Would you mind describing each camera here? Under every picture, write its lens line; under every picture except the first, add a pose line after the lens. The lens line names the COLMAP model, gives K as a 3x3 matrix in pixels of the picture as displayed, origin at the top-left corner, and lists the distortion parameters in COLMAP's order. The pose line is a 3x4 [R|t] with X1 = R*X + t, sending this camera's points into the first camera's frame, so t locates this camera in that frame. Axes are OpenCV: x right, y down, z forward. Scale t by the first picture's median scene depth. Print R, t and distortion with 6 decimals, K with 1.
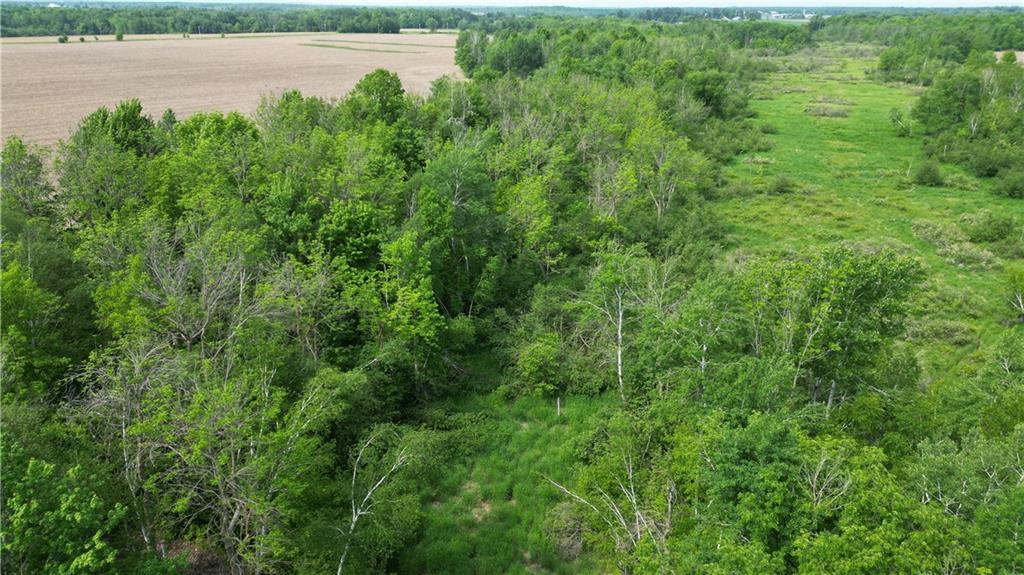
lens RADIAL K [[717.1, 0, 513.1], [0, 717.1, 288.3], [0, 0, 1]] dist [0.069750, -0.061651]
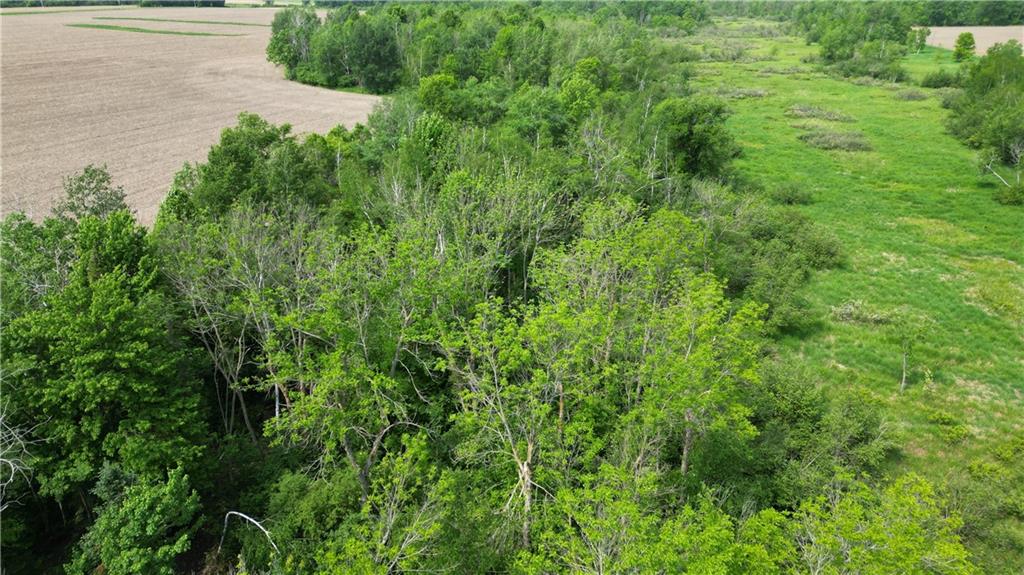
lens RADIAL K [[717.1, 0, 507.8], [0, 717.1, 286.6], [0, 0, 1]] dist [0.069750, -0.061651]
pose [[0.985312, -0.065577, 0.157669, 0.021619], [0.060073, 0.997415, 0.039432, -0.118121], [-0.159847, -0.029381, 0.986704, 0.302062]]
